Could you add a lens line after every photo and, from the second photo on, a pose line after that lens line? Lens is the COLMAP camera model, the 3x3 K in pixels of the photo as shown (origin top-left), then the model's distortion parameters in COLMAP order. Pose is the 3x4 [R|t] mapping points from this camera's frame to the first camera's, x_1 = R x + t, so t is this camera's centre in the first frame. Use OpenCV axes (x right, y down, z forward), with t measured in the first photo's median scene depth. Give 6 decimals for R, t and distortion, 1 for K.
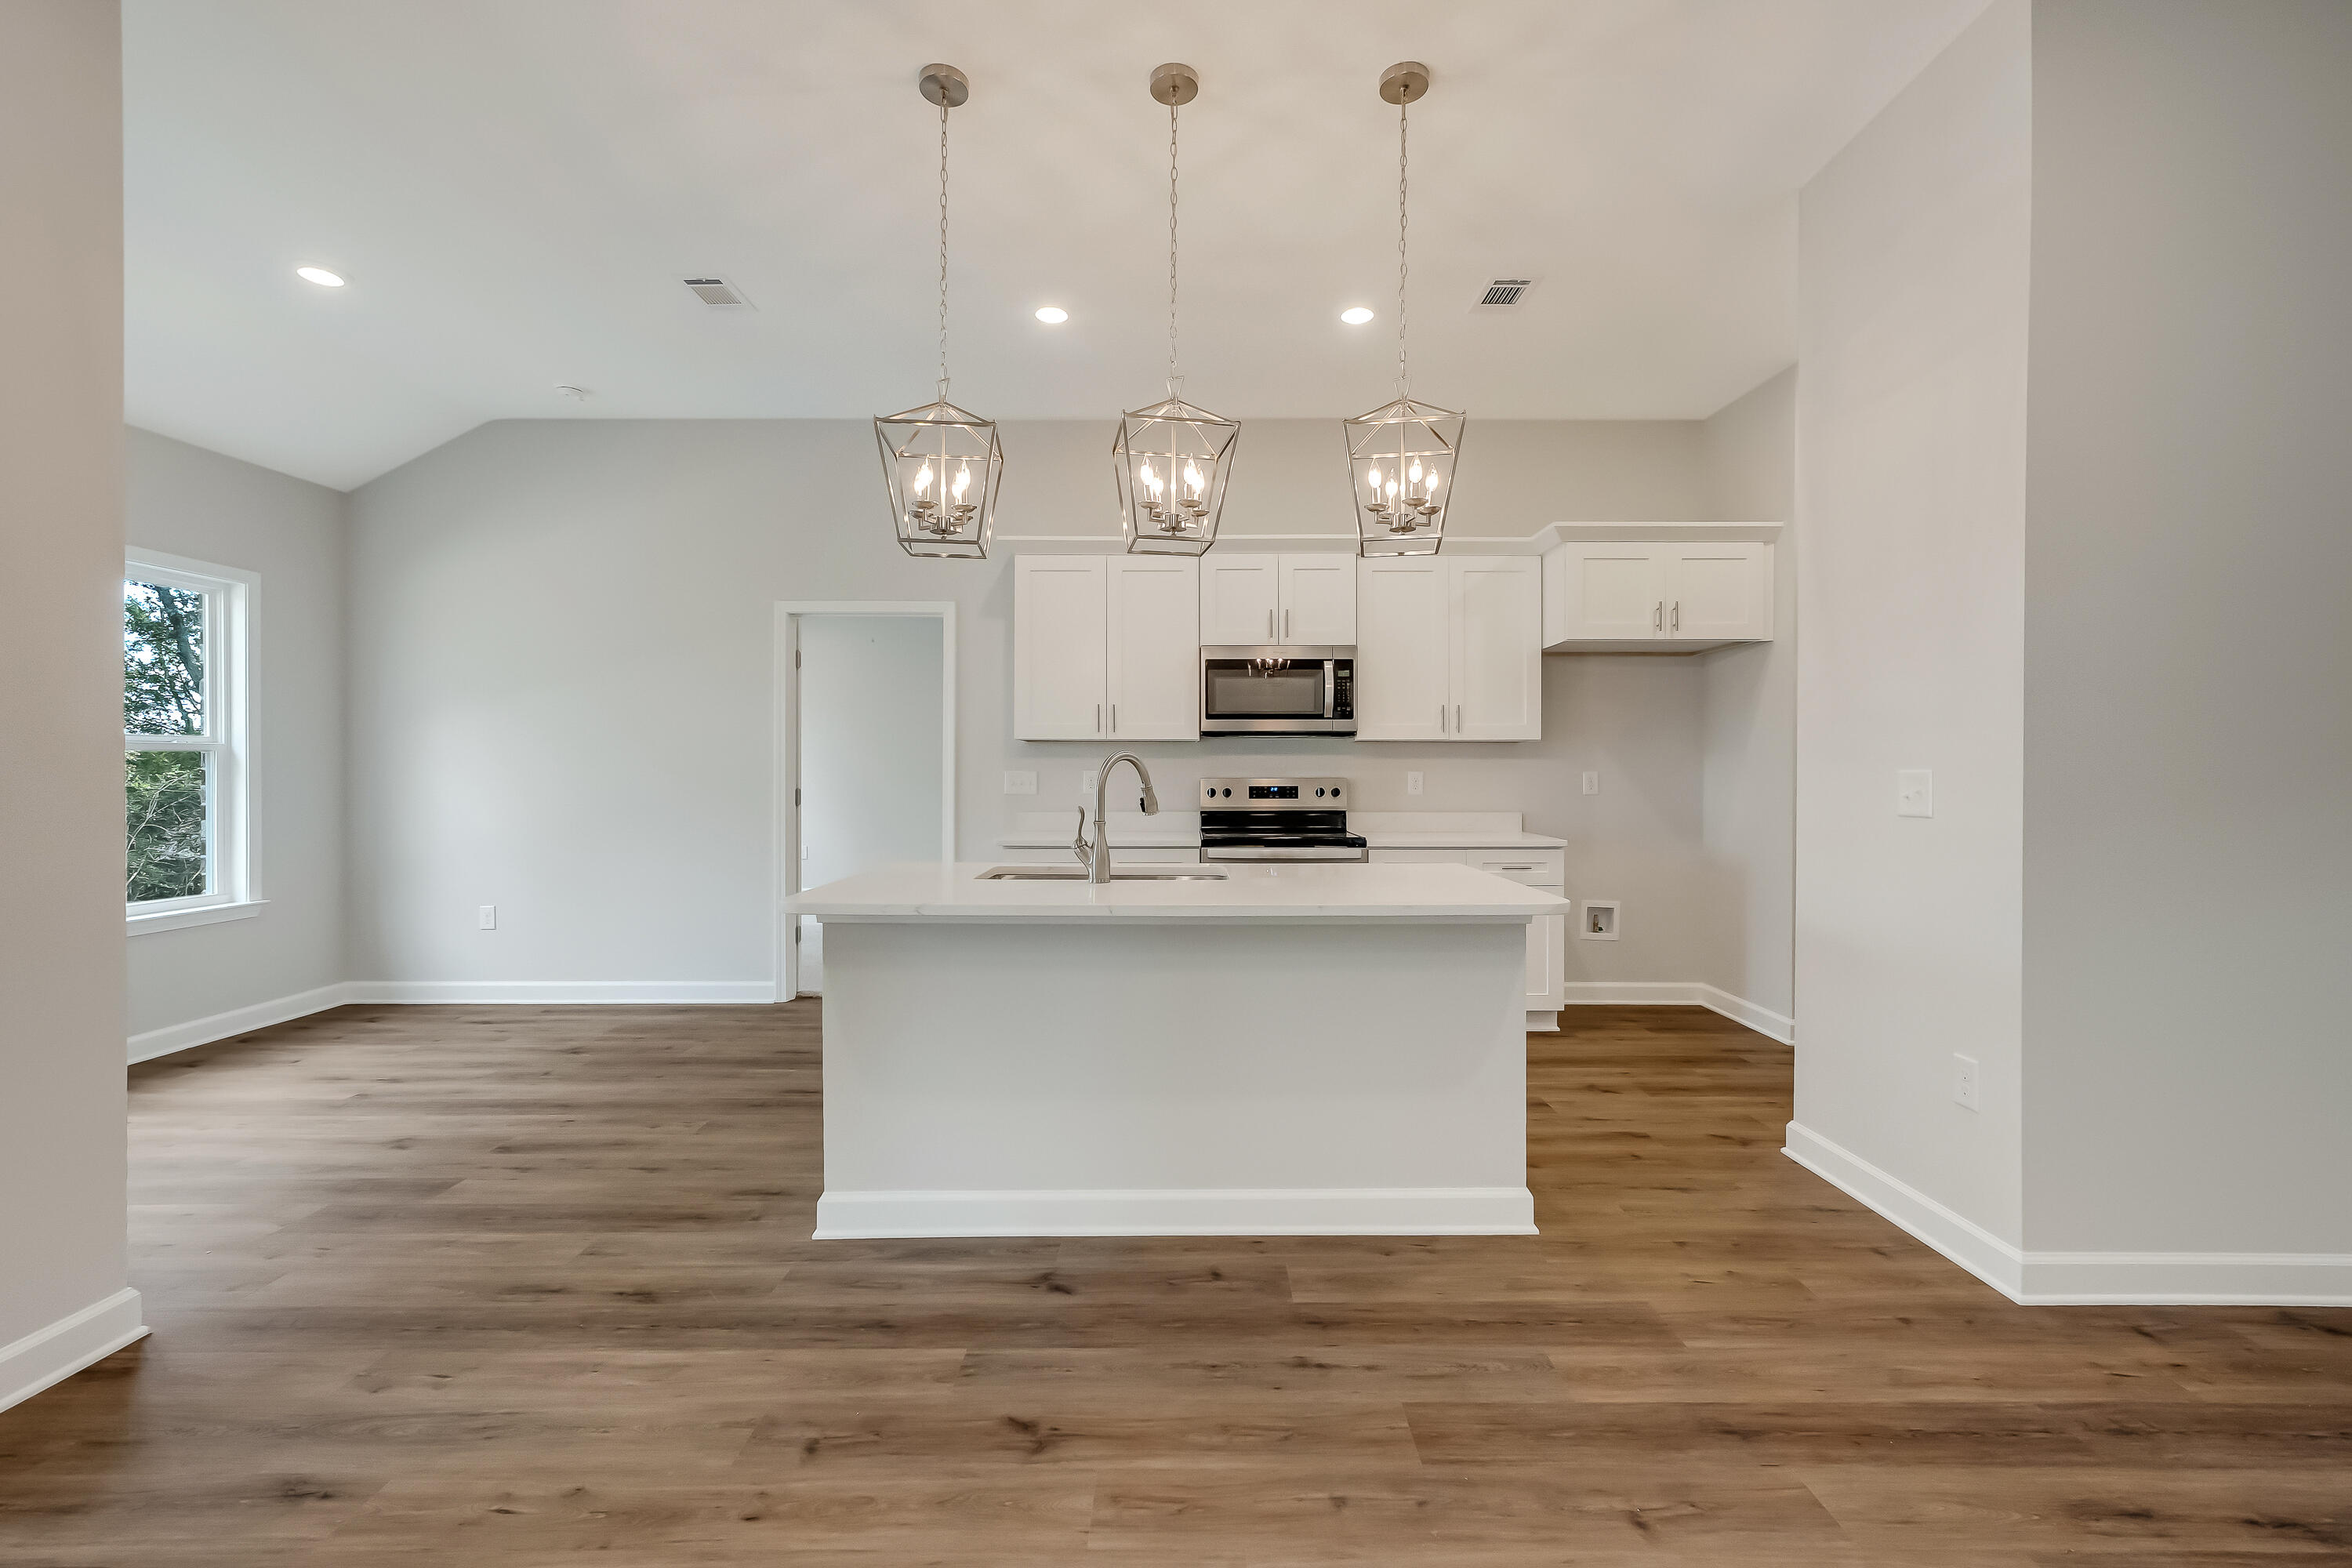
lens RADIAL K [[988.5, 0, 1187.6], [0, 988.5, 777.8], [0, 0, 1]] dist [0.000298, 0.000724]
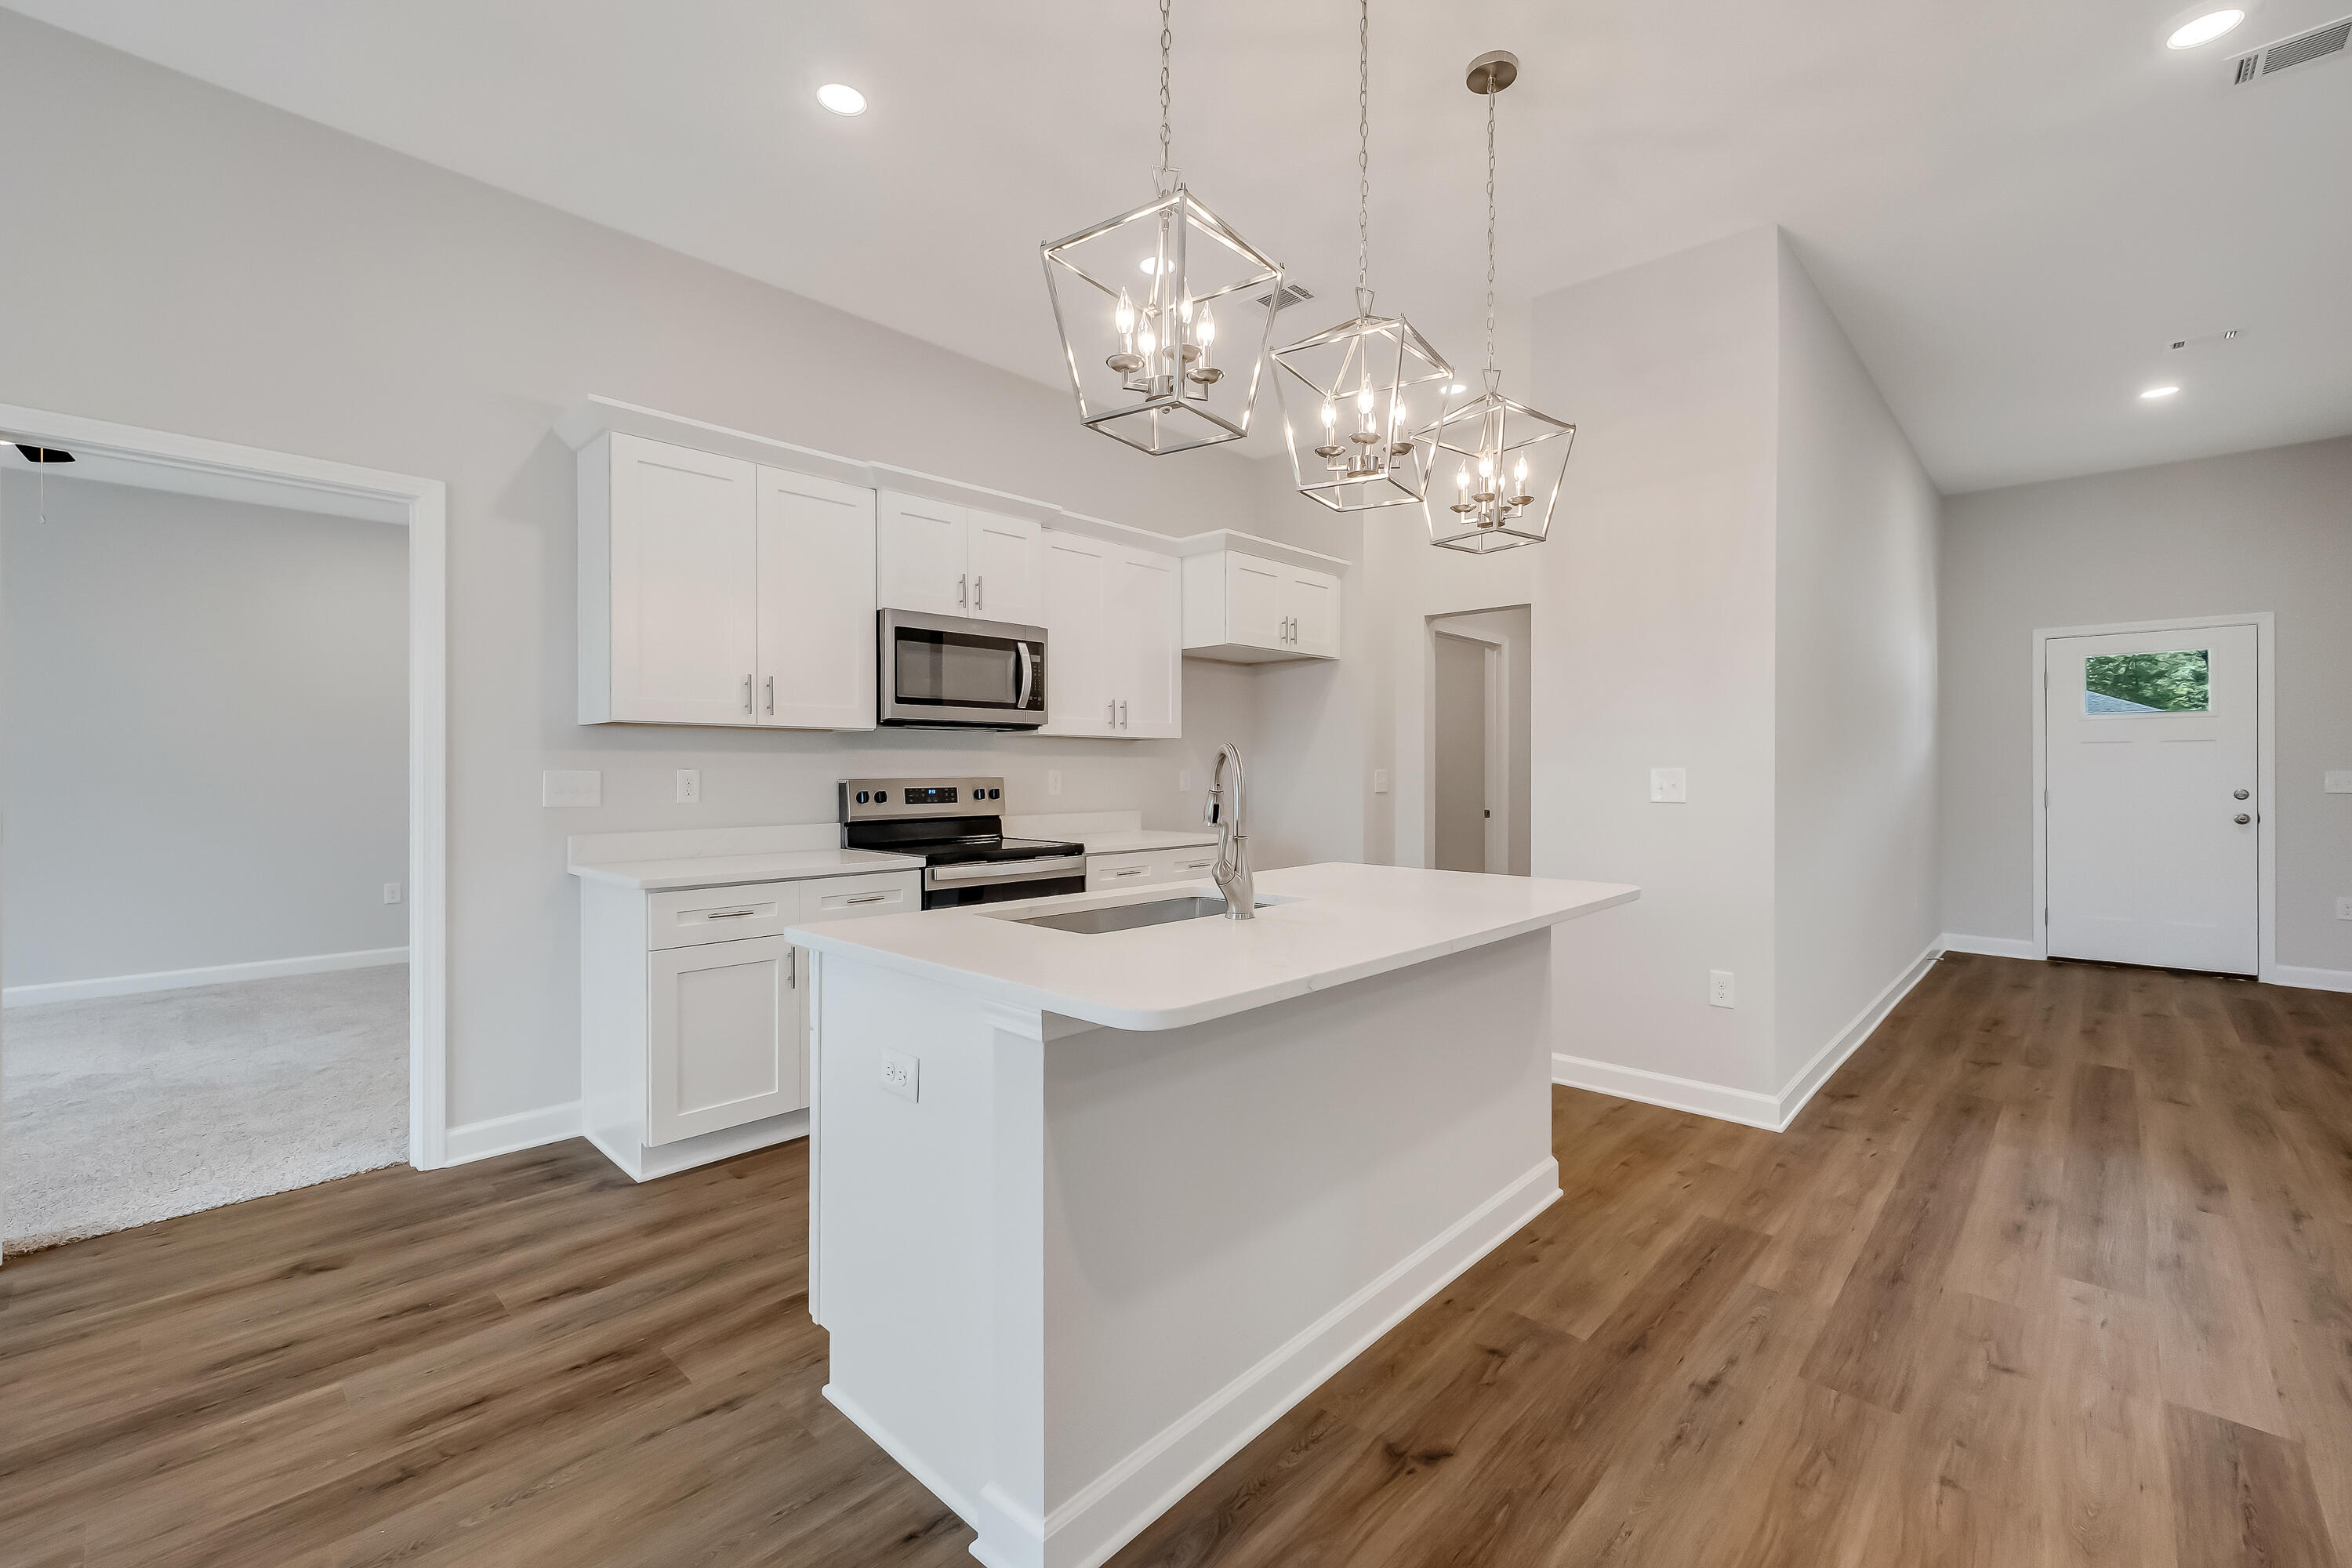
lens RADIAL K [[991.7, 0, 1181.2], [0, 991.7, 774.0], [0, 0, 1]] dist [0.002483, 0.001110]
pose [[0.684206, -0.005632, 0.729267, -0.410794], [0.006146, 0.999979, 0.001957, -0.003796], [-0.729263, 0.003143, 0.684226, 0.313430]]
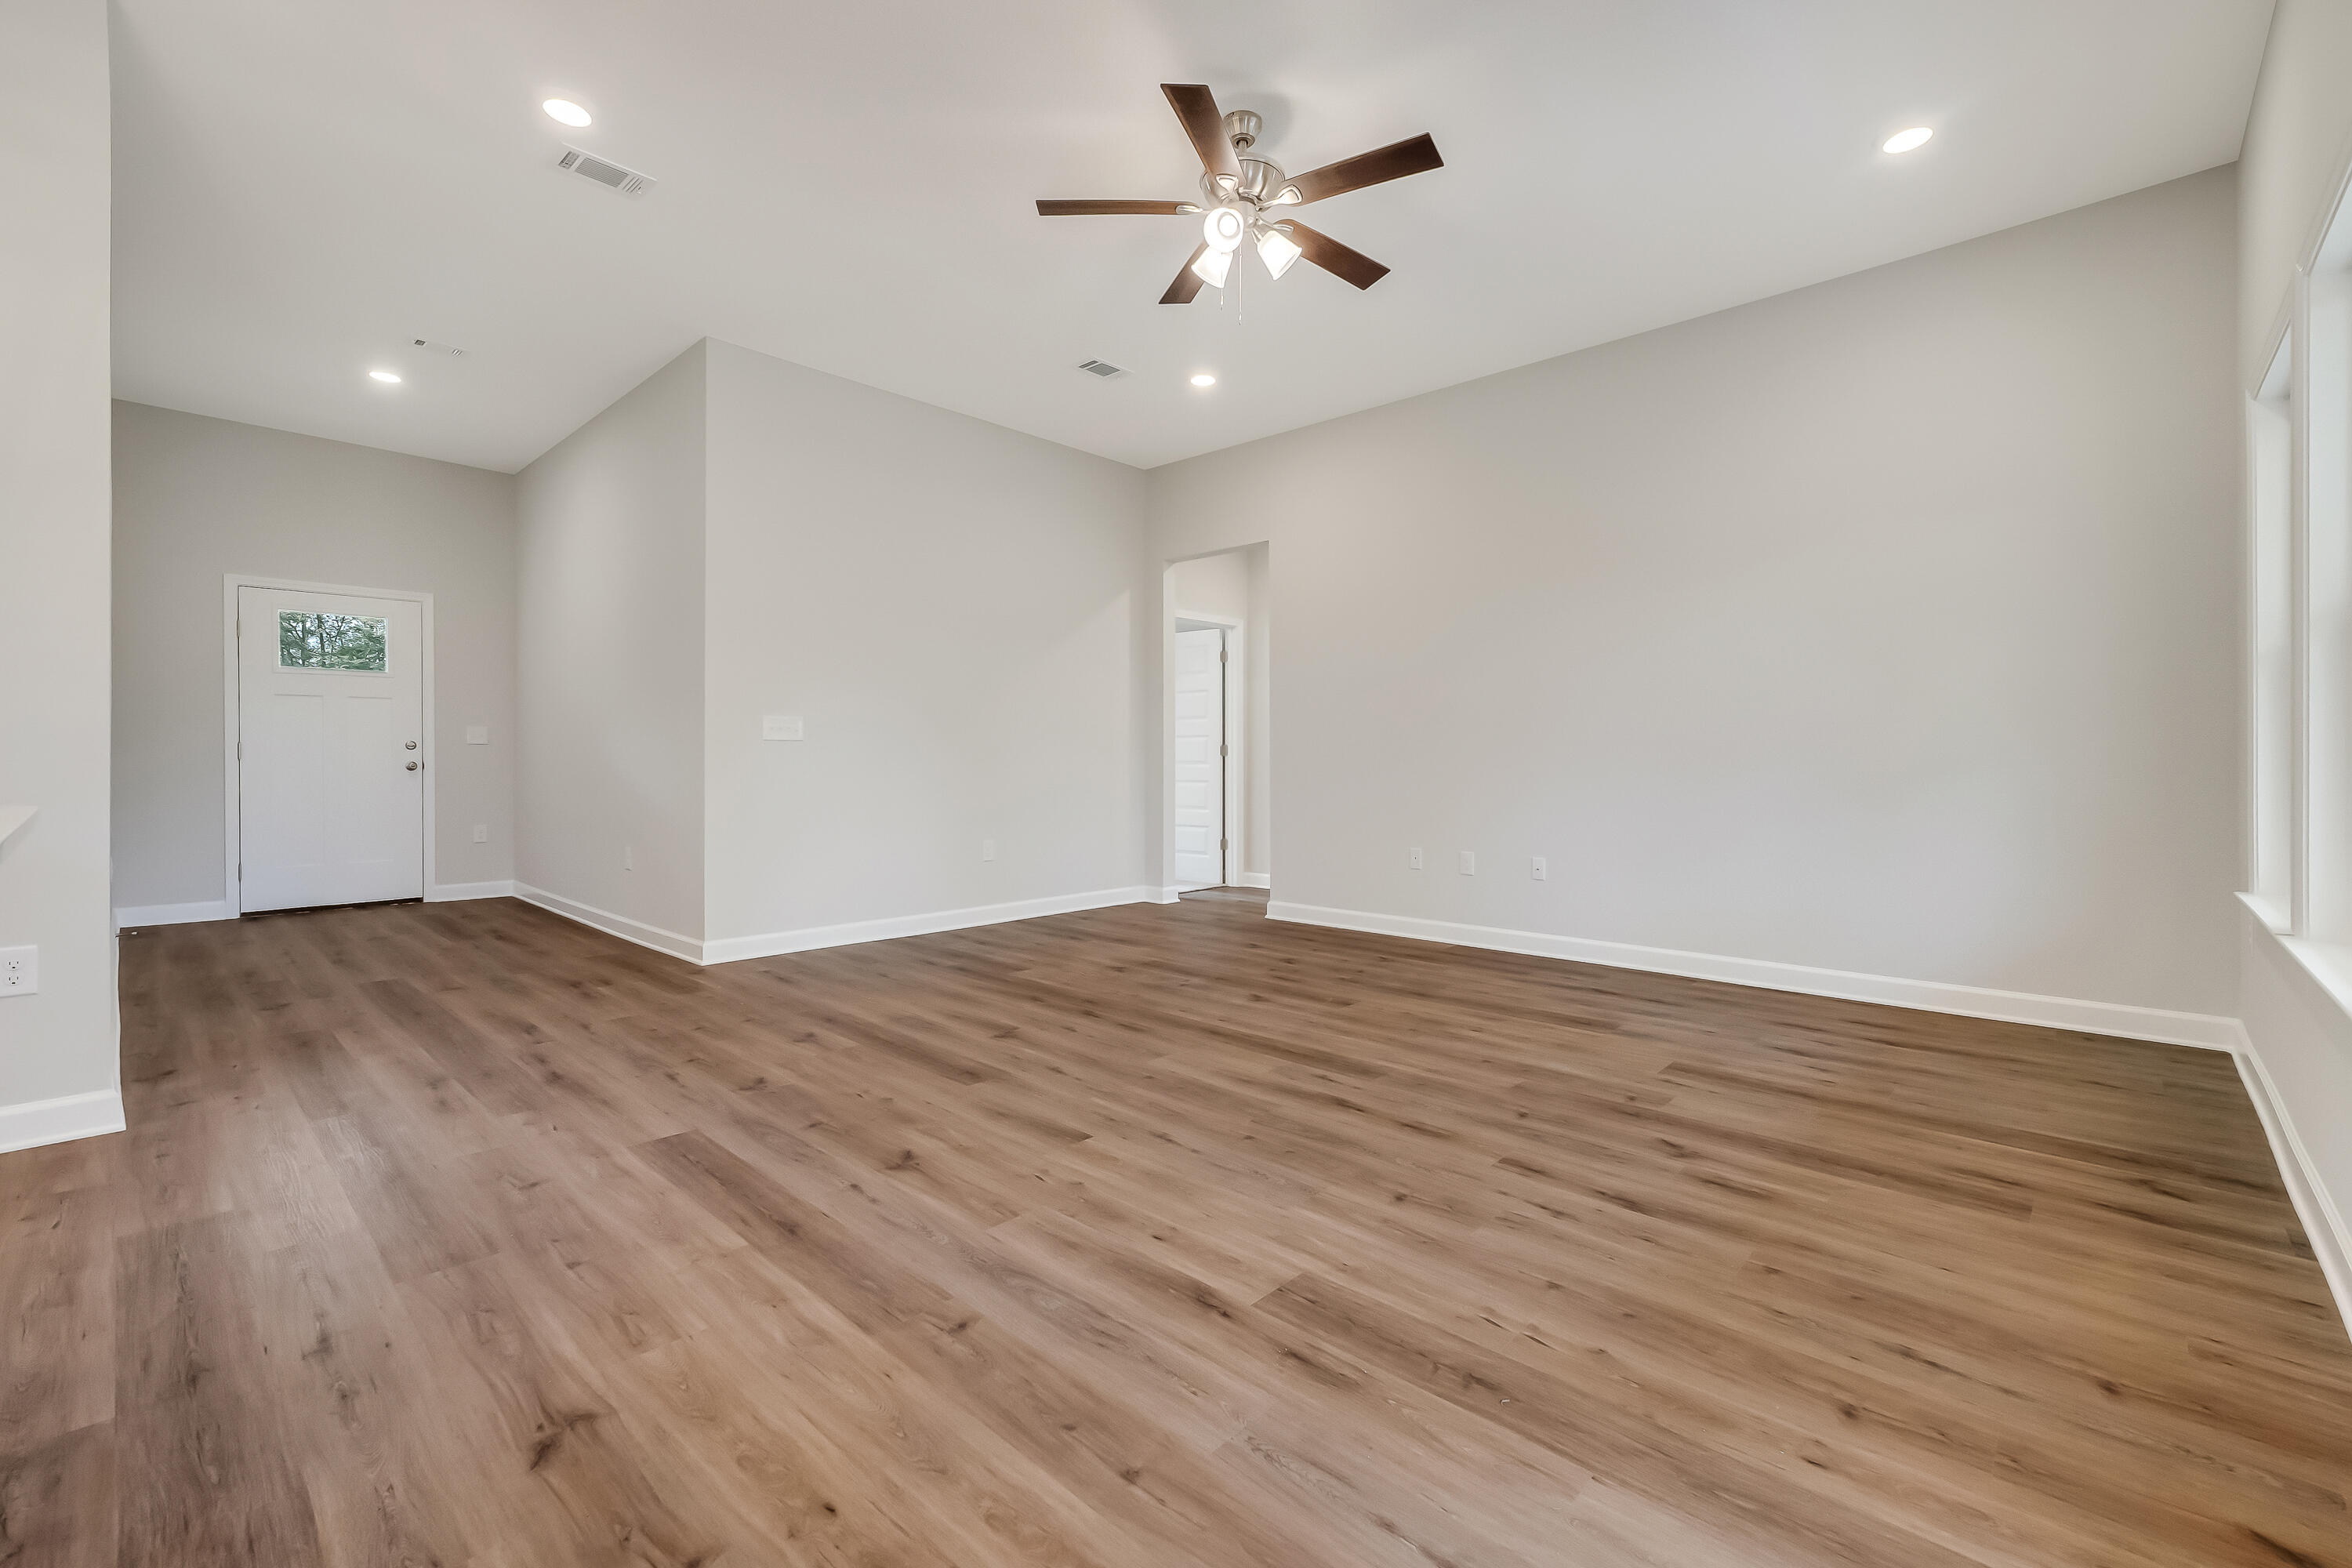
lens RADIAL K [[994.9, 0, 1185.8], [0, 994.9, 761.4], [0, 0, 1]] dist [-0.002089, 0.003633]
pose [[-0.732616, -0.004845, 0.680624, -0.427181], [0.001529, 0.999960, 0.008764, 0.043894], [-0.680640, 0.007461, -0.732580, 0.492387]]
